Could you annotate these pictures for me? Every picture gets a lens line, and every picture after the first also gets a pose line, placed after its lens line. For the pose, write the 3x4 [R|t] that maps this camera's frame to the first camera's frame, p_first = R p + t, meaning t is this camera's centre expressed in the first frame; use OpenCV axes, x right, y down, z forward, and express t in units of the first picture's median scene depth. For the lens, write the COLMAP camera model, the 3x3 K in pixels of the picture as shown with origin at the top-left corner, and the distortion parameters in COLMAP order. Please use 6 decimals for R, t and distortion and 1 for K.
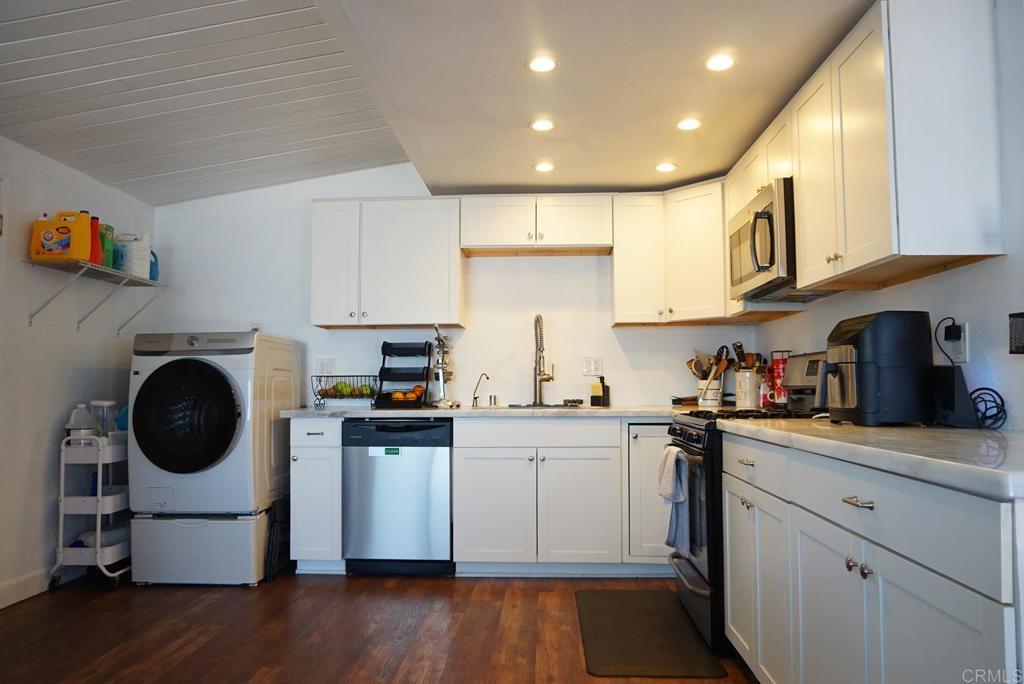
lens RADIAL K [[688.9, 0, 511.4], [0, 688.9, 339.2], [0, 0, 1]] dist [-0.063272, 0.029964]
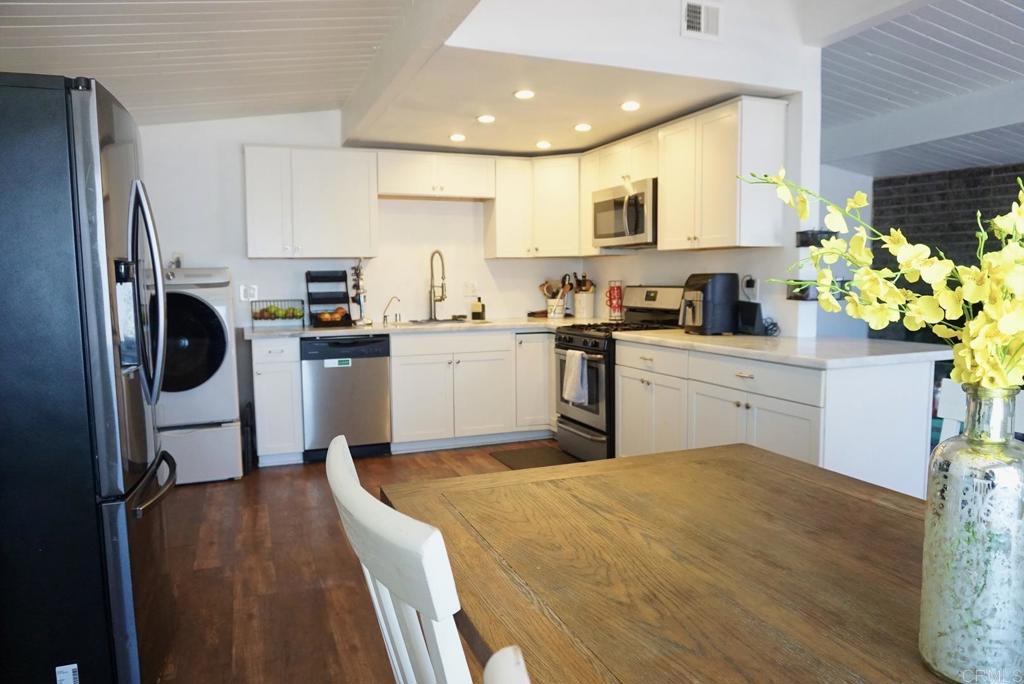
lens RADIAL K [[688.9, 0, 511.4], [0, 688.9, 339.2], [0, 0, 1]] dist [-0.063272, 0.029964]
pose [[0.913134, -0.040780, 0.405616, -0.402300], [-0.020693, 0.989065, 0.146023, -0.068143], [-0.407135, -0.141732, 0.902304, -0.250470]]
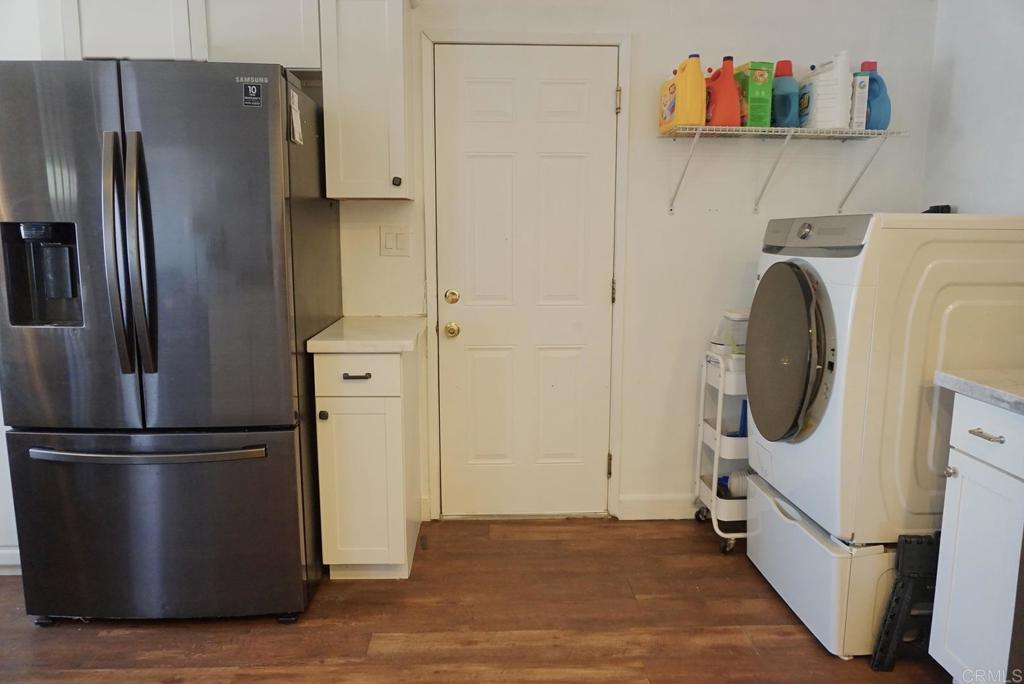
lens RADIAL K [[688.9, 0, 511.4], [0, 688.9, 339.2], [0, 0, 1]] dist [-0.063272, 0.029964]
pose [[0.090394, 0.164716, -0.982190, 0.117049], [0.065103, 0.983141, 0.170867, -0.023109], [0.993776, -0.079389, 0.078147, 0.667929]]
